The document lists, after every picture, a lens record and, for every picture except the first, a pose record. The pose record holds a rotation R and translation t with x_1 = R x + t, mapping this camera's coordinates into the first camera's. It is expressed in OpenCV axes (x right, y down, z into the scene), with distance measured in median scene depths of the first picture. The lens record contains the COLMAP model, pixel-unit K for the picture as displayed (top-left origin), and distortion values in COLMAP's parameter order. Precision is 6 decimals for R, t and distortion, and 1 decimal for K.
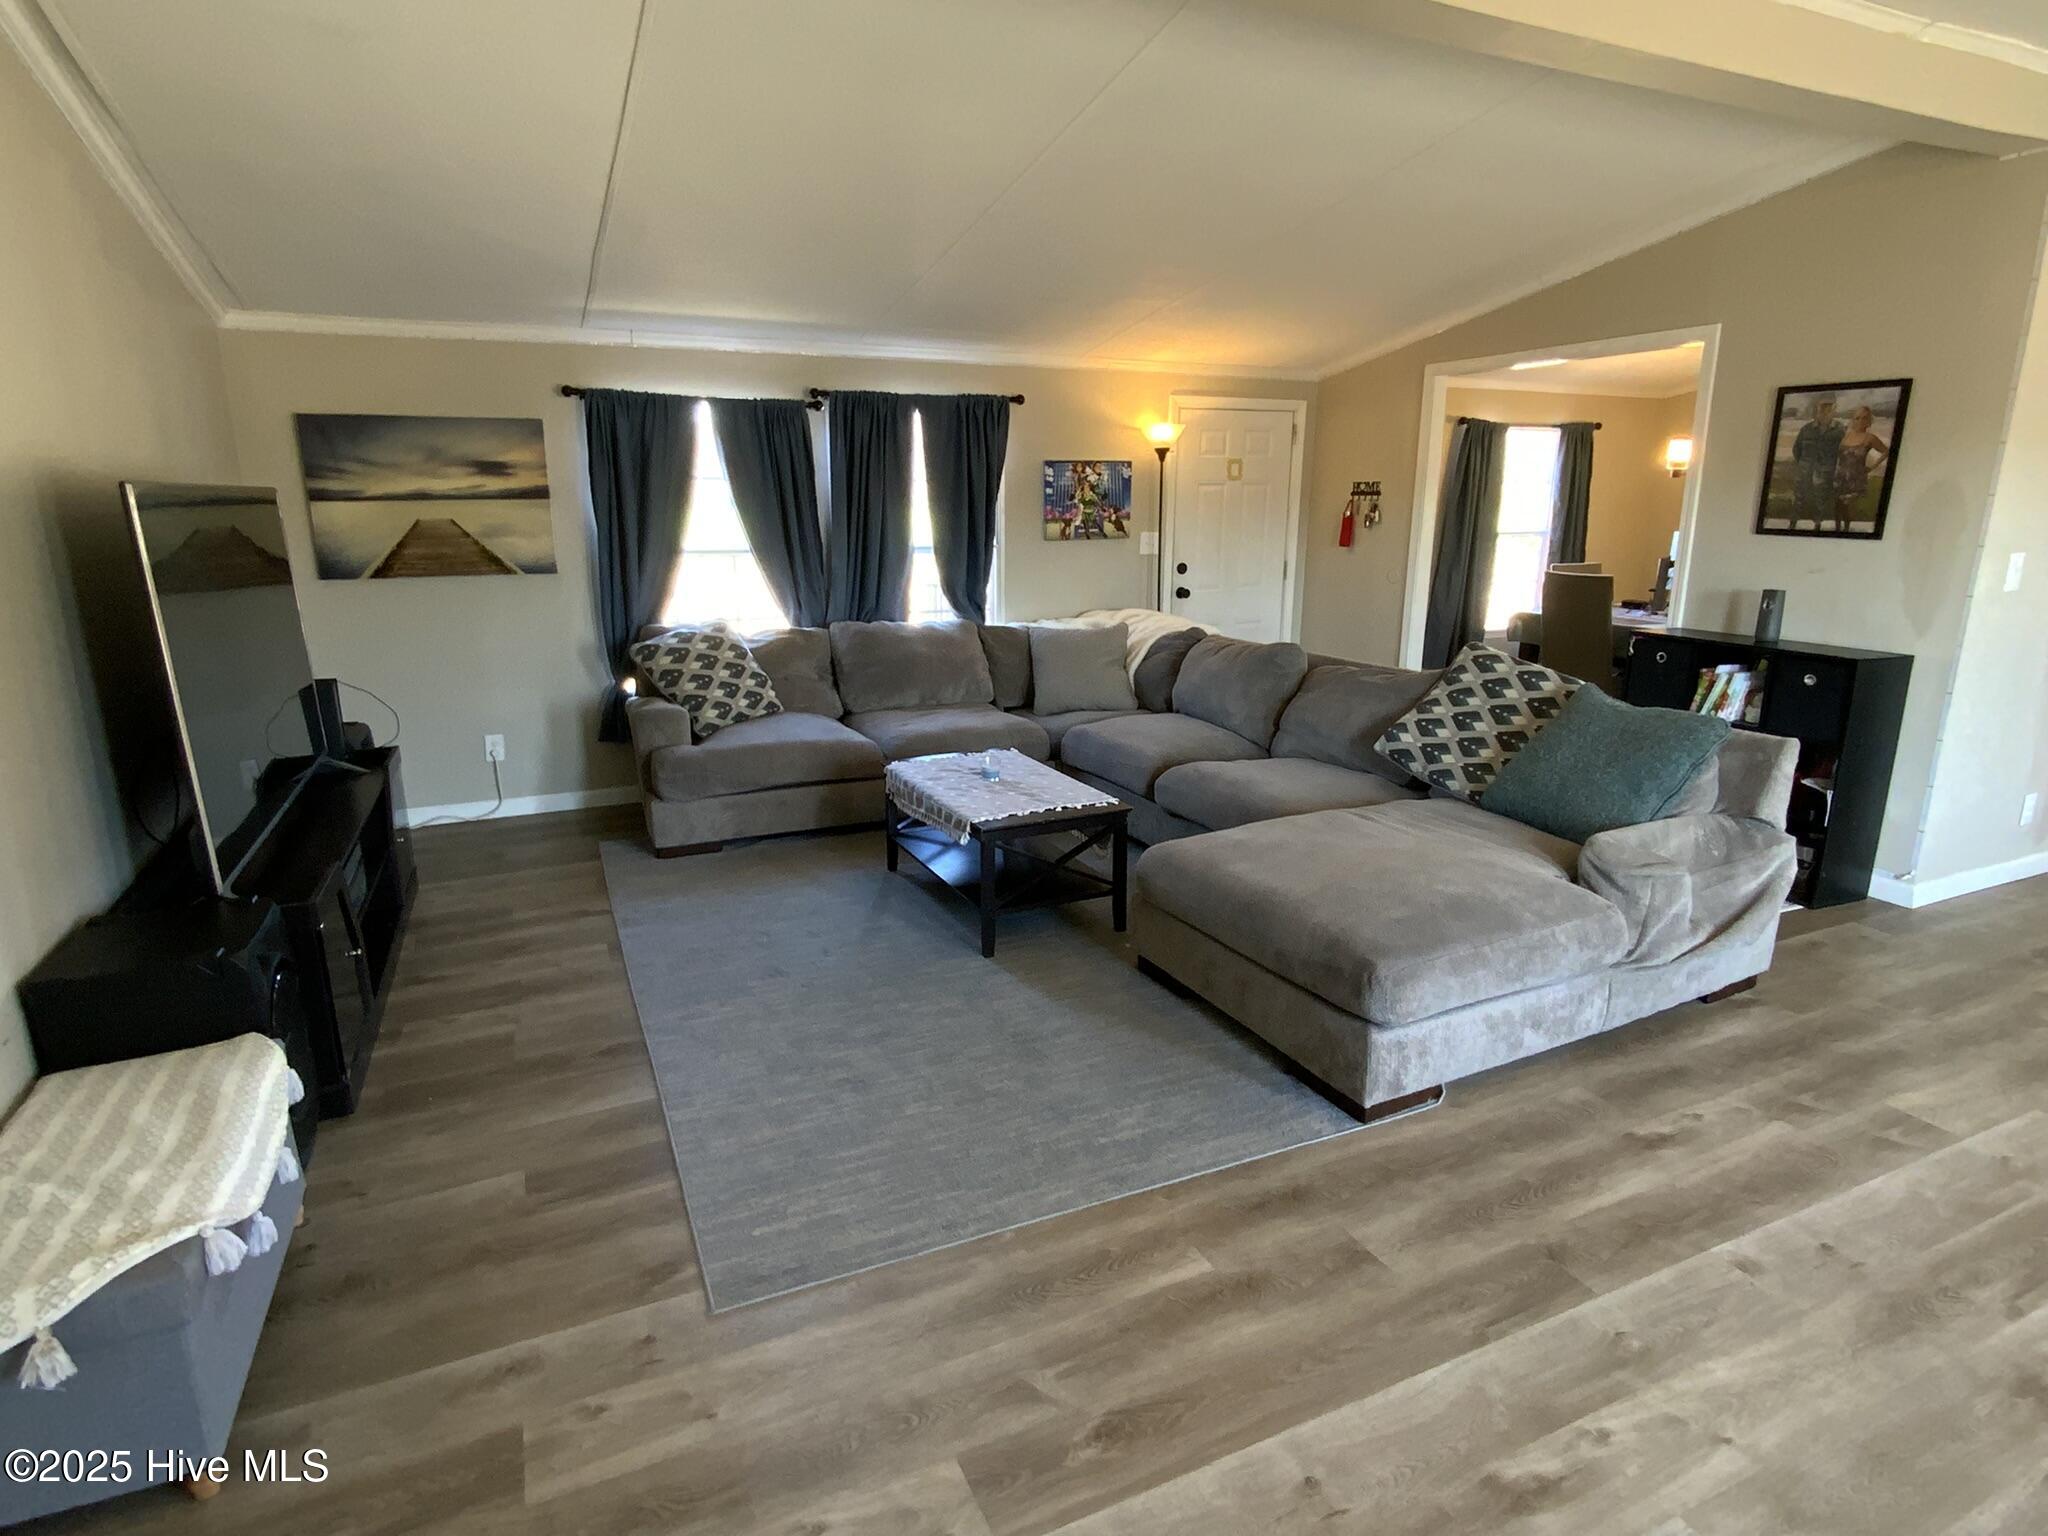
lens RADIAL K [[1083.9, 0, 1024.0], [0, 1083.9, 768.0], [0, 0, 1]] dist [0.000153, 0.000557]
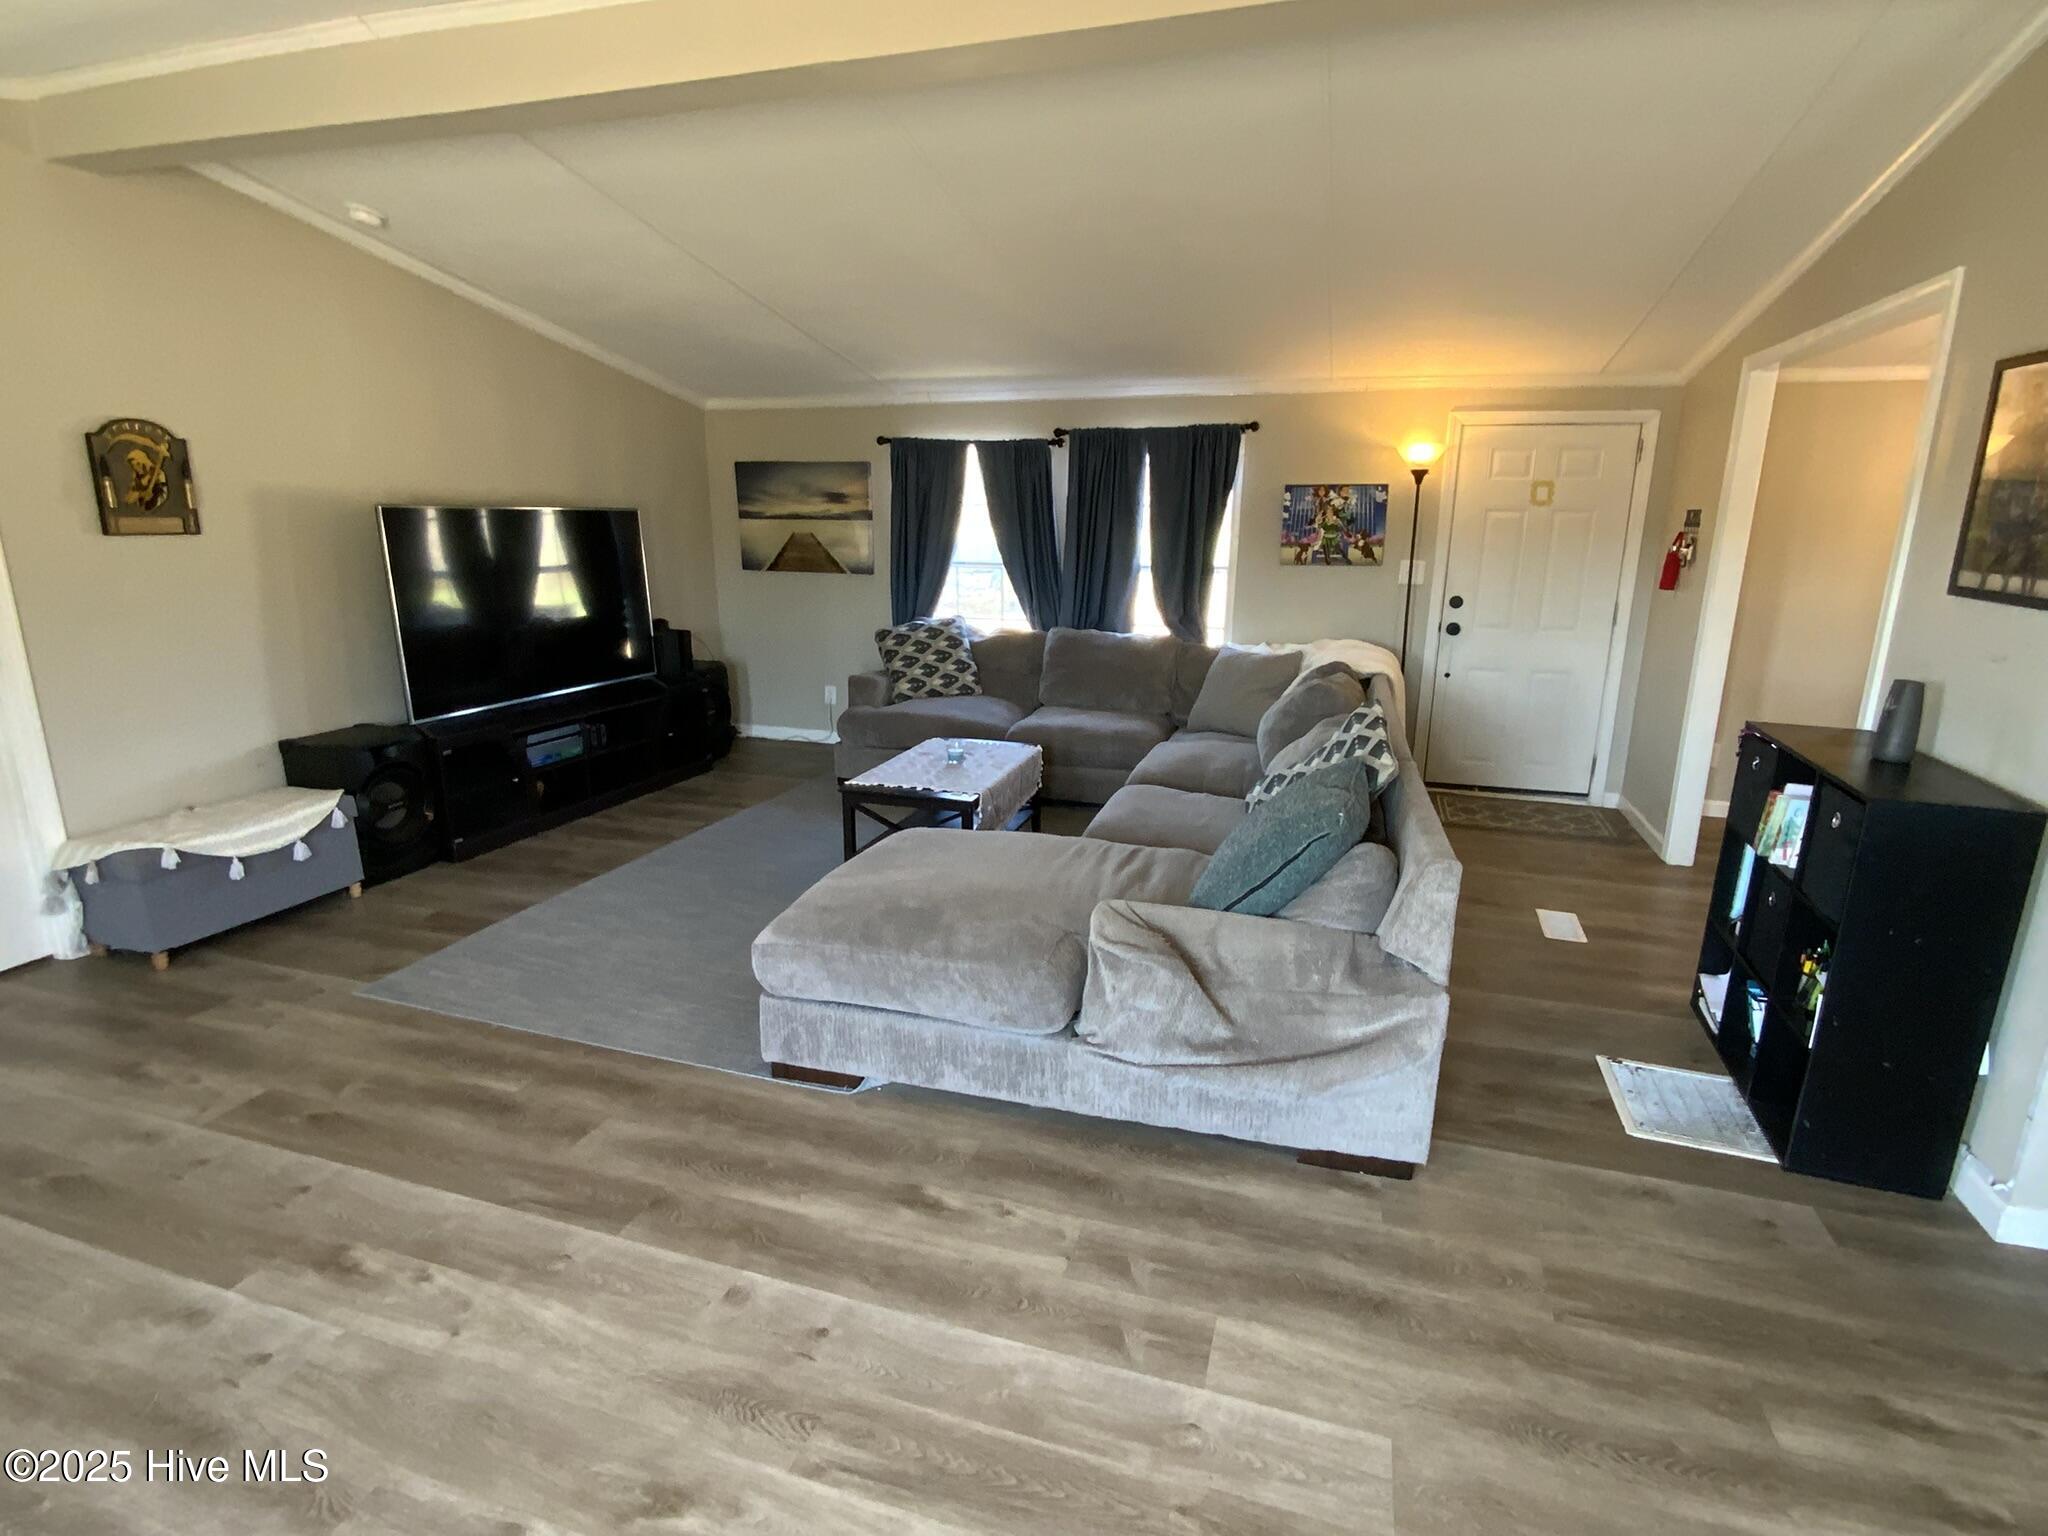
lens RADIAL K [[1012.2, 0, 1027.9], [0, 1012.2, 756.0], [0, 0, 1]] dist [0.006746, -0.000680]
pose [[0.736468, 0.160696, -0.657109, 0.619533], [-0.171165, 0.984033, 0.048808, -0.051778], [0.654460, 0.076528, 0.752214, 0.194642]]
